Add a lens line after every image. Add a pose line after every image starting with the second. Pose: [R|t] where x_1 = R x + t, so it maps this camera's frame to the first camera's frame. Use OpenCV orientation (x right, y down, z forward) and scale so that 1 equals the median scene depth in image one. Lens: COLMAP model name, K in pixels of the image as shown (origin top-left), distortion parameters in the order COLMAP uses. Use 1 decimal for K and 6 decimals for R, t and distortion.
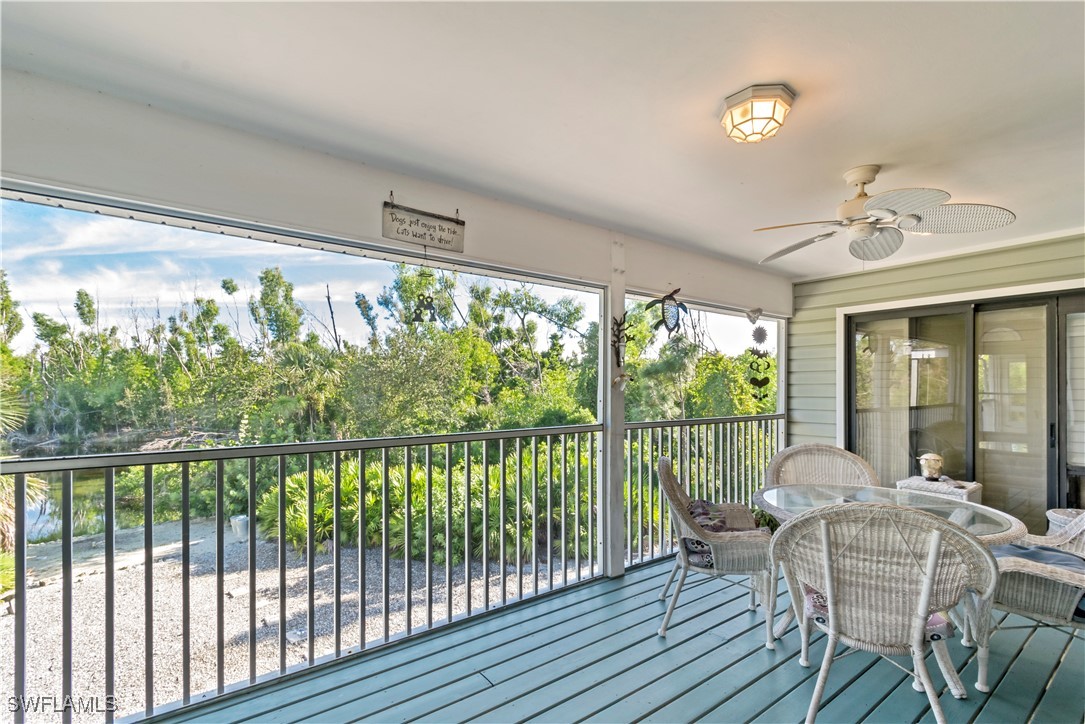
lens RADIAL K [[494.2, 0, 541.7], [0, 494.2, 388.0], [0, 0, 1]] dist [0.002316, 0.000380]
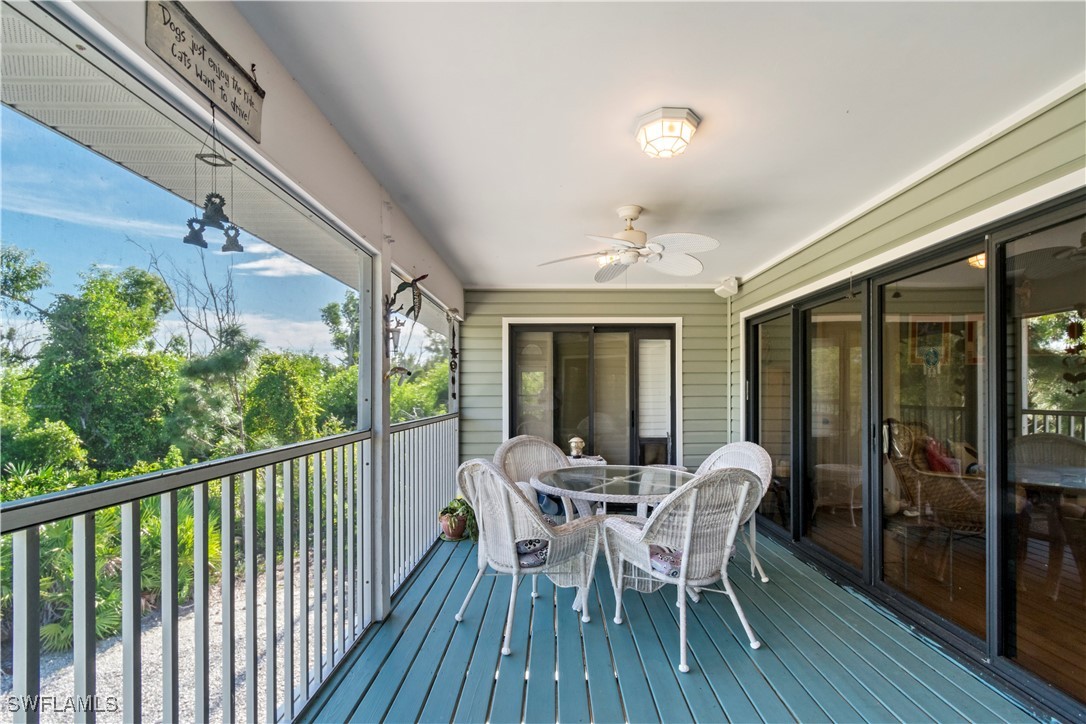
lens RADIAL K [[498.7, 0, 556.0], [0, 498.7, 391.8], [0, 0, 1]] dist [0.000769, 0.000080]
pose [[0.592539, 0.000515, 0.805542, -0.085099], [0.000867, 0.999999, -0.001278, 0.003831], [-0.805542, 0.001456, 0.592537, 0.074095]]
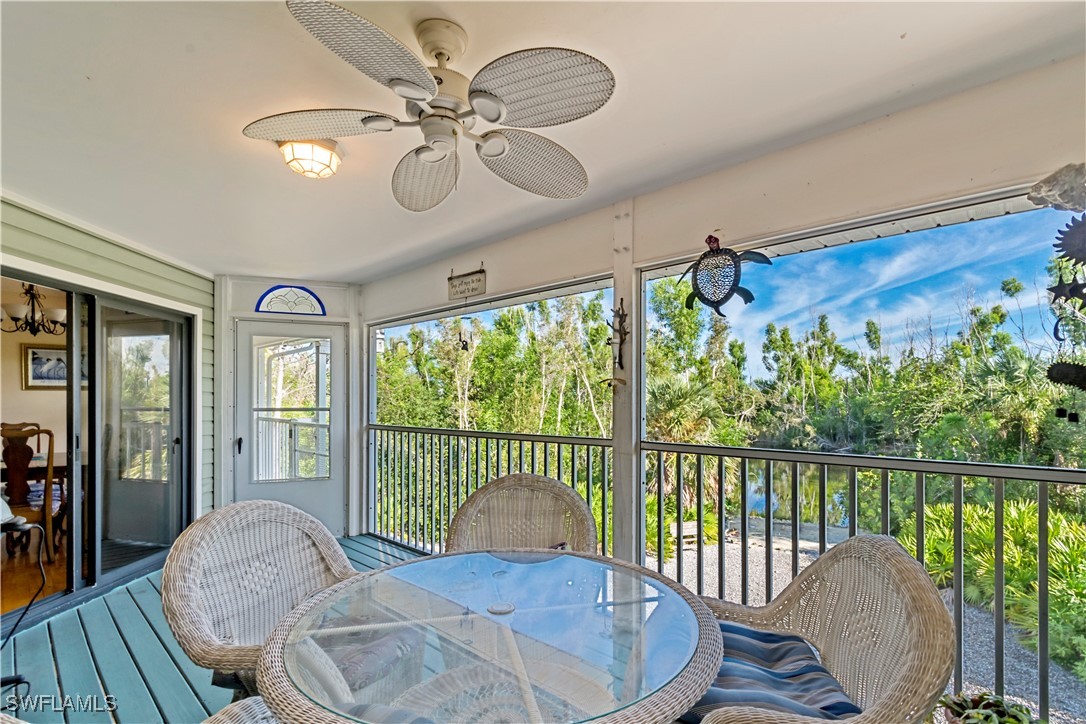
lens RADIAL K [[496.9, 0, 556.9], [0, 496.9, 402.8], [0, 0, 1]] dist [-0.001008, -0.000261]
pose [[0.197840, -0.002483, -0.980231, 0.232691], [-0.003544, 0.999988, -0.003248, 0.003598], [0.980228, 0.004117, 0.197829, 0.186176]]
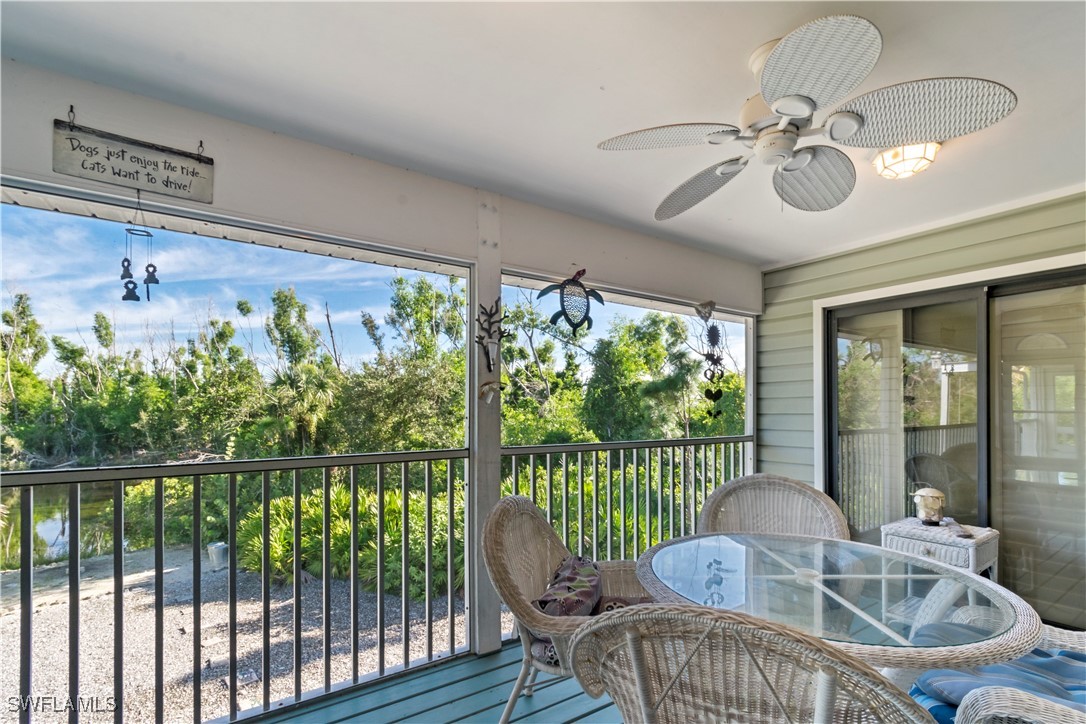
lens RADIAL K [[502.7, 0, 545.5], [0, 502.7, 406.6], [0, 0, 1]] dist [0.001484, 0.000363]
pose [[0.999100, -0.002259, -0.042346, 0.068364], [0.001982, 0.999976, -0.006586, 0.003806], [0.042360, 0.006496, 0.999081, 0.061800]]
